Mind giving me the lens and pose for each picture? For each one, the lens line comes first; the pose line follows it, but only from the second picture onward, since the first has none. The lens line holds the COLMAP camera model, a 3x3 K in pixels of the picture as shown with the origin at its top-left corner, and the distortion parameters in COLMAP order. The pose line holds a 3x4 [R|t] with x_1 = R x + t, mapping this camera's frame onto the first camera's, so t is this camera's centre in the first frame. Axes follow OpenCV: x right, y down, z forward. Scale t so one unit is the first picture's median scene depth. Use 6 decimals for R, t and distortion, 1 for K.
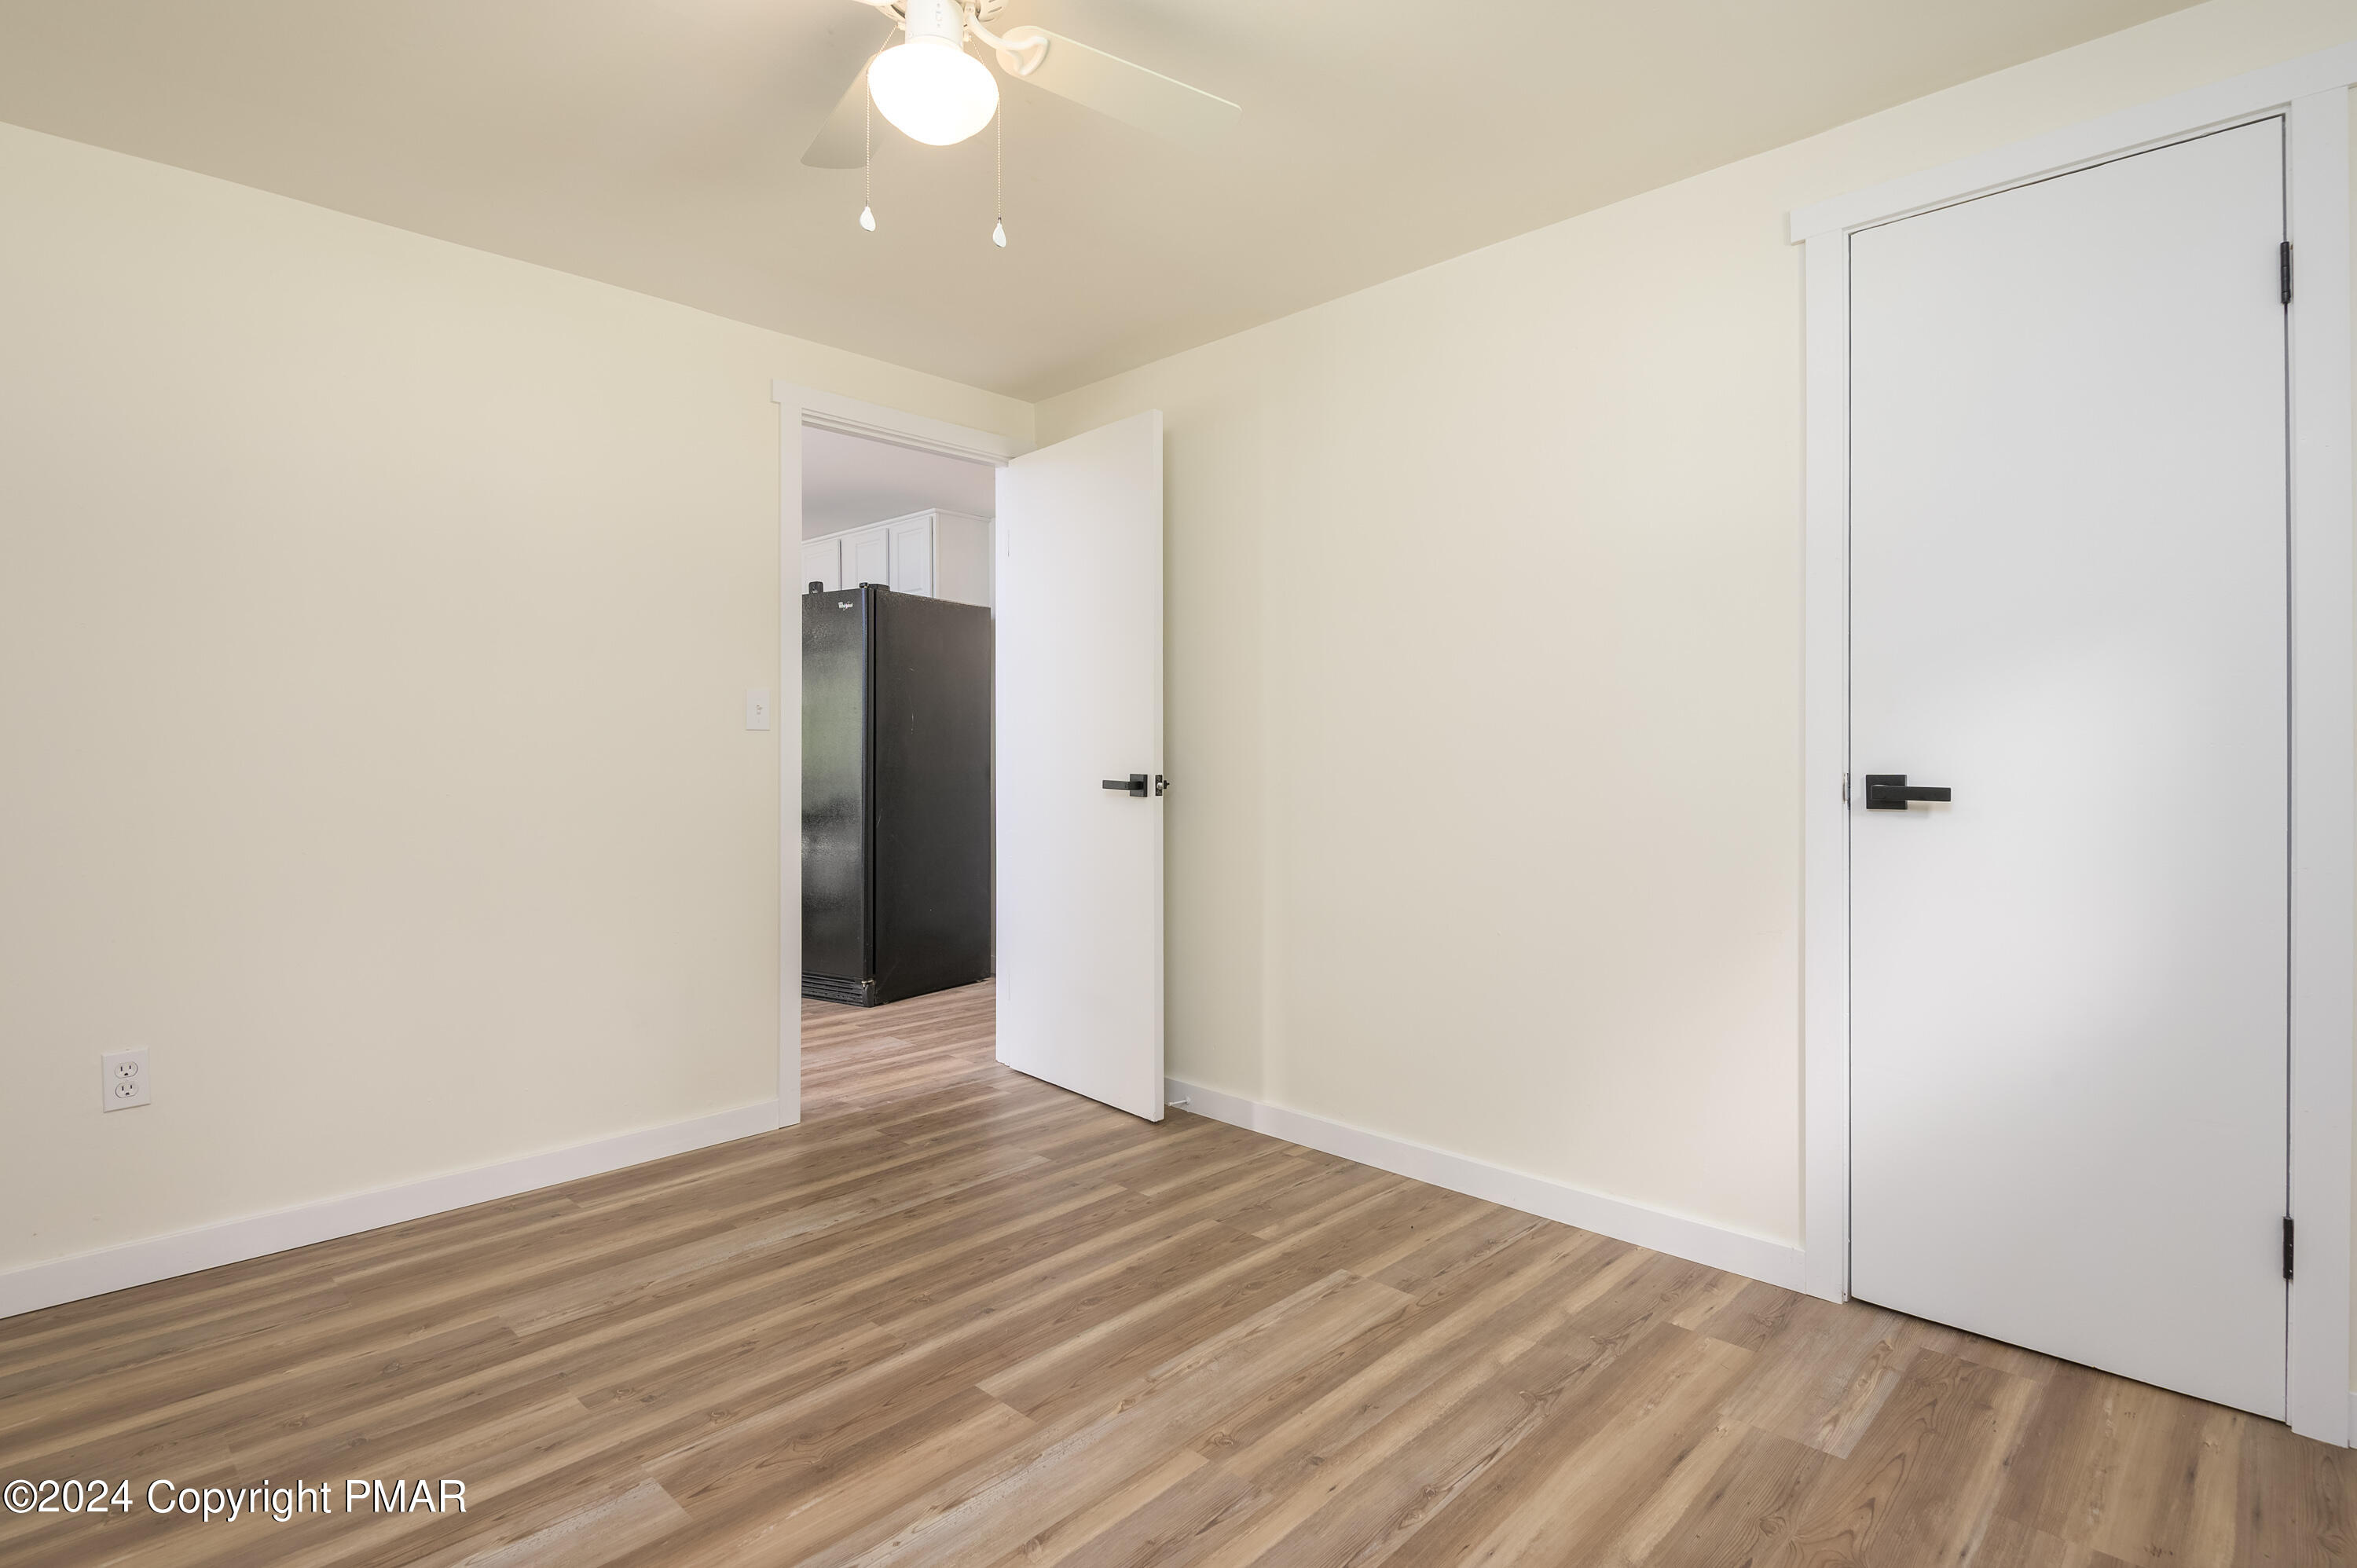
lens RADIAL K [[1156.0, 0, 1194.2], [0, 1156.0, 769.5], [0, 0, 1]] dist [-0.031581, -0.000423]
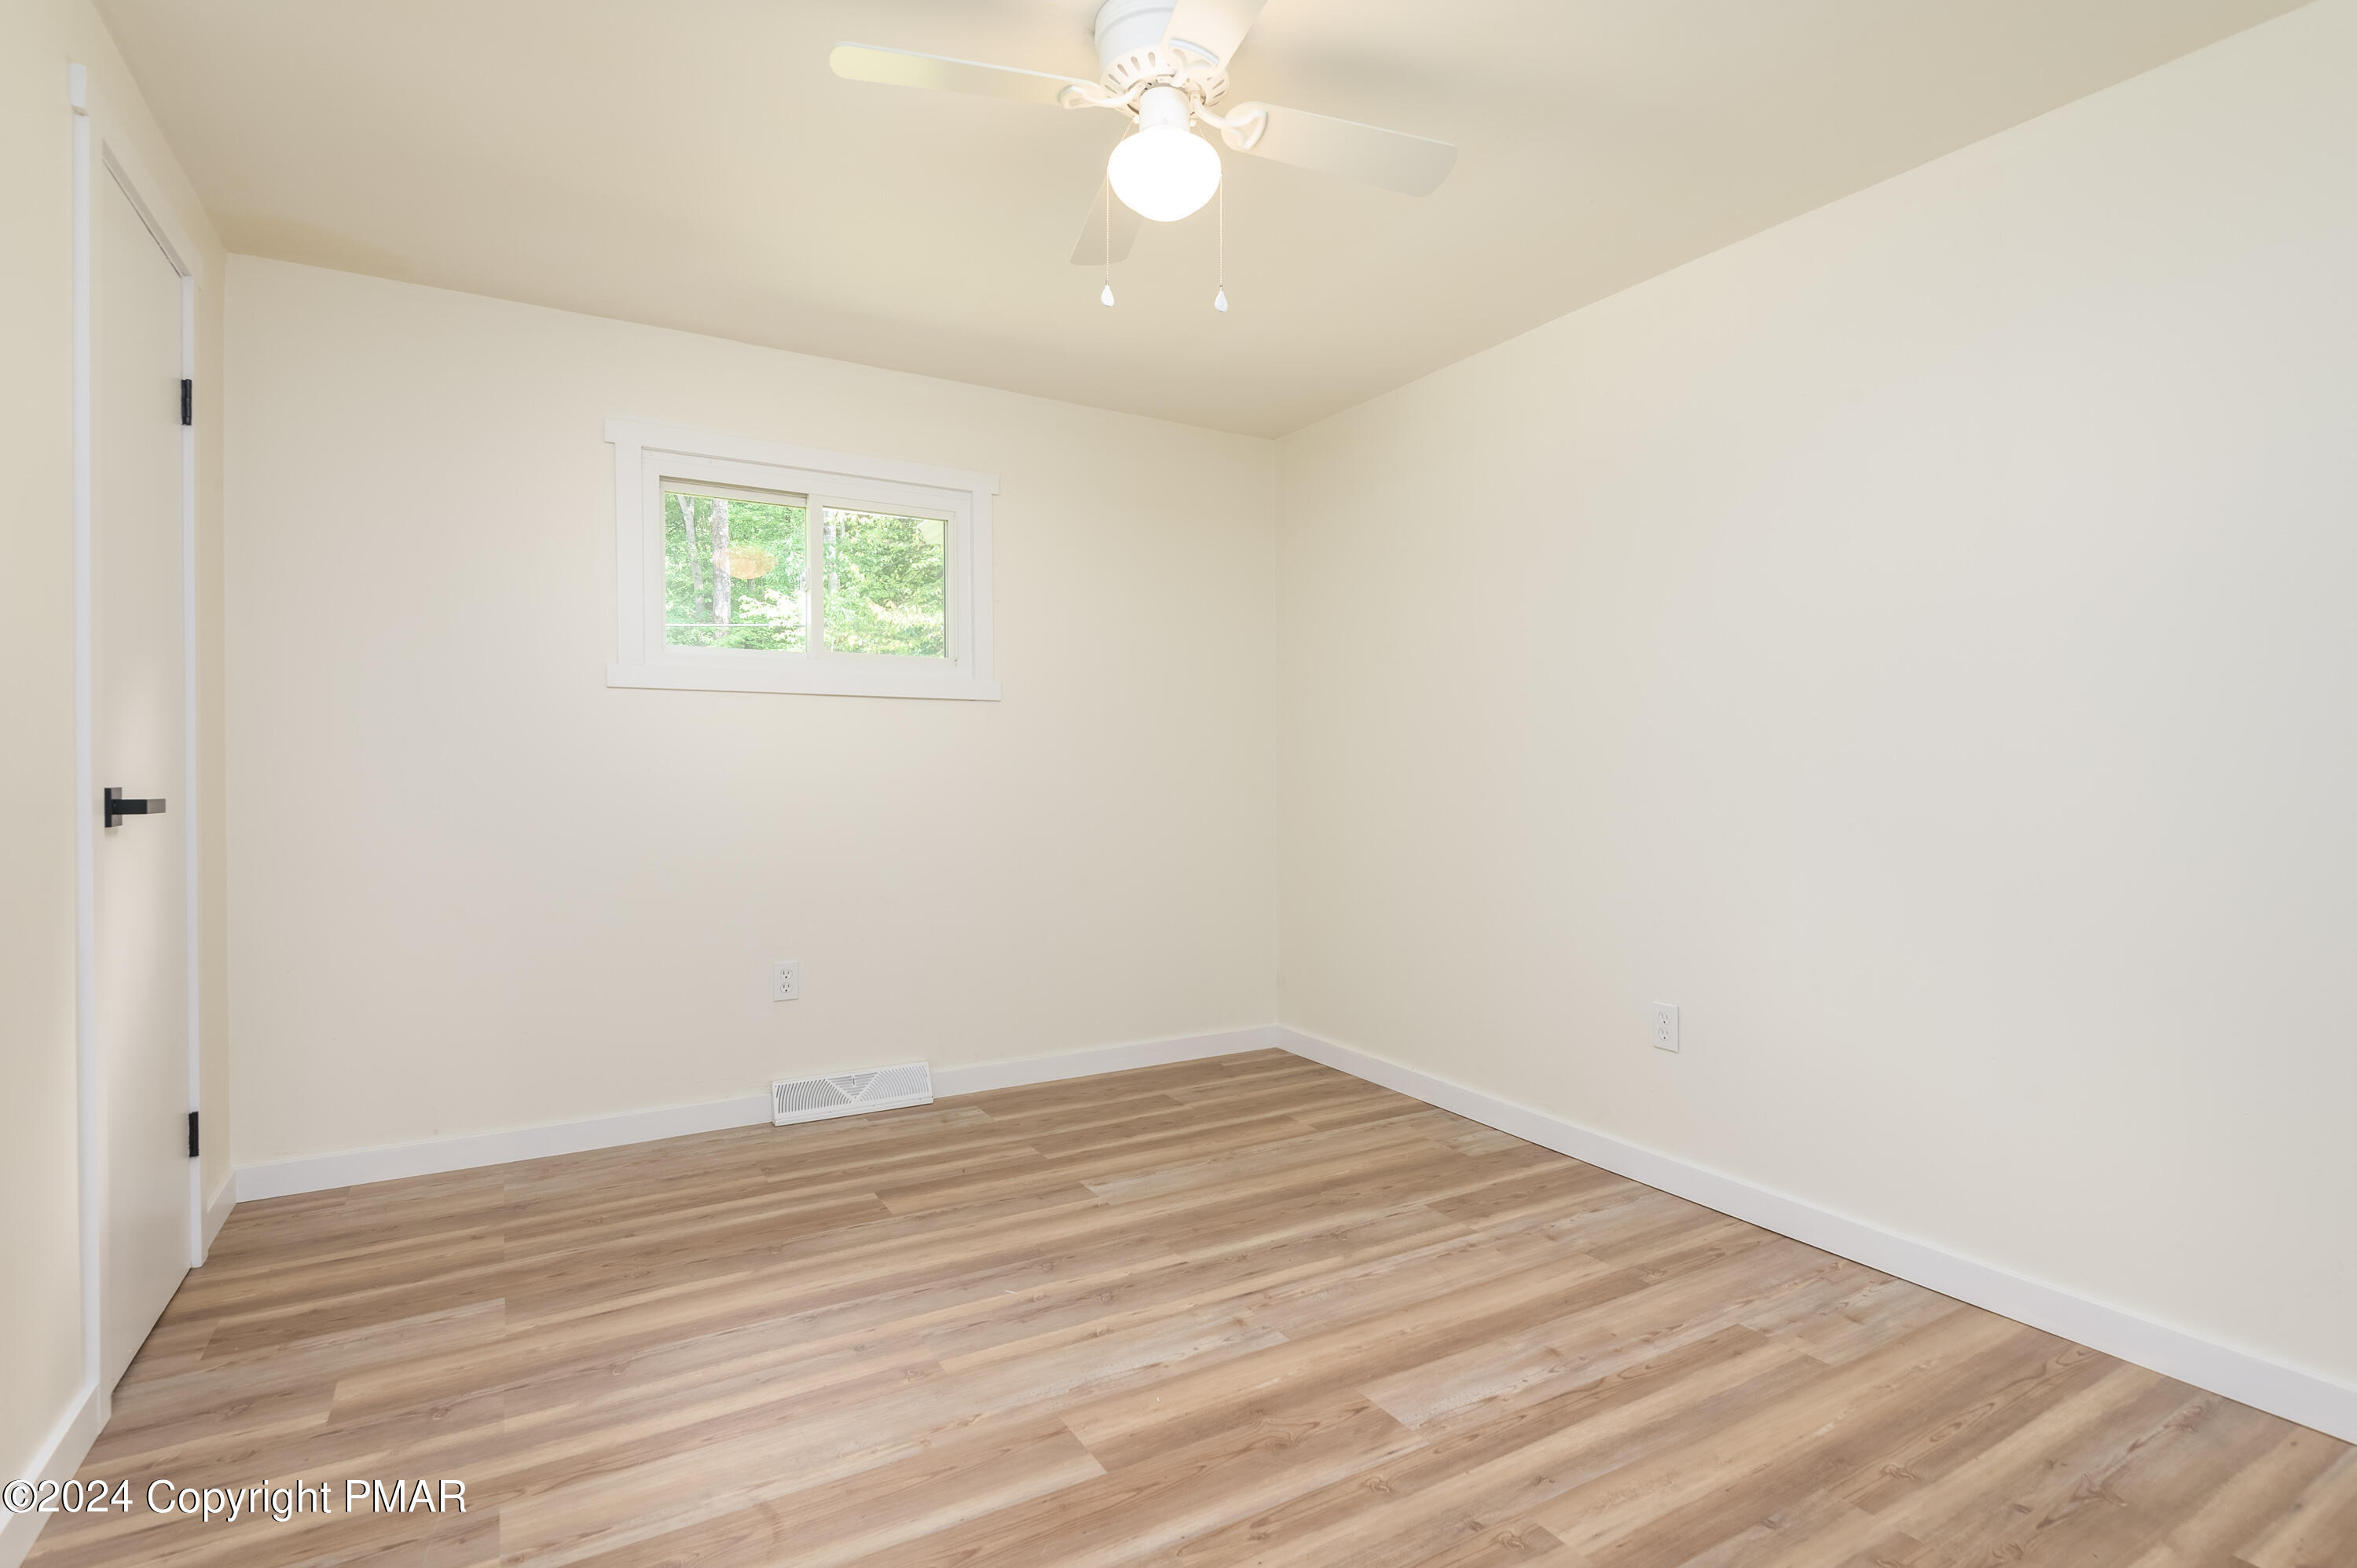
lens RADIAL K [[1156.0, 0, 1179.8], [0, 1156.0, 777.9], [0, 0, 1]] dist [-0.031581, -0.000423]
pose [[-0.961179, -0.006663, 0.275844, -0.523517], [0.000586, 0.999657, 0.026188, -0.030617], [-0.275924, 0.025333, -0.960846, 1.956639]]
